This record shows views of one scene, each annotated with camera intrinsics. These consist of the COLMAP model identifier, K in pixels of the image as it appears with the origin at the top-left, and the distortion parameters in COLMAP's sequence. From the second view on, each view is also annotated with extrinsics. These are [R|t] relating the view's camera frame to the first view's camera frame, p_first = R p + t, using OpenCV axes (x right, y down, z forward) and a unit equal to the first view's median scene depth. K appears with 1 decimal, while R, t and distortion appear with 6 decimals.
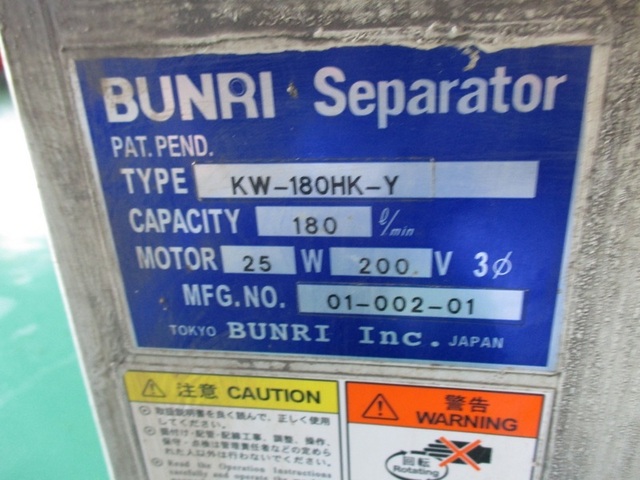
lens RADIAL K [[529.5, 0, 319.6], [0, 529.5, 239.4], [0, 0, 1]] dist [-0.016242, -0.004036]
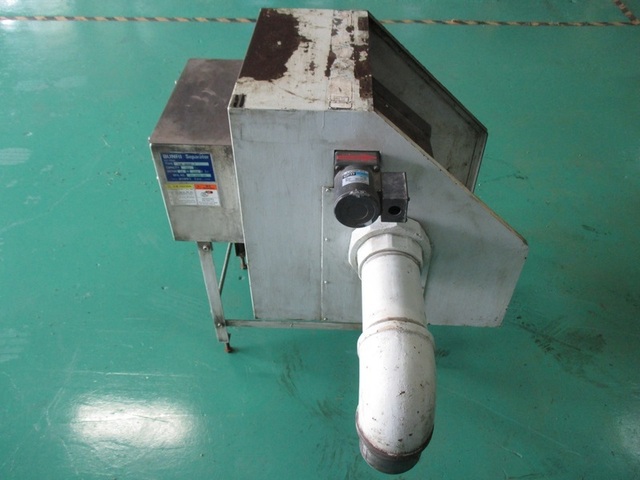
lens RADIAL K [[529.5, 0, 321.0], [0, 529.5, 240.0], [0, 0, 1]] dist [-0.016242, -0.004036]
pose [[0.990867, -0.060572, 0.120476, 1.081934], [0.015469, 0.938597, 0.344670, -1.940259], [-0.133955, -0.339658, 0.930961, -8.121642]]
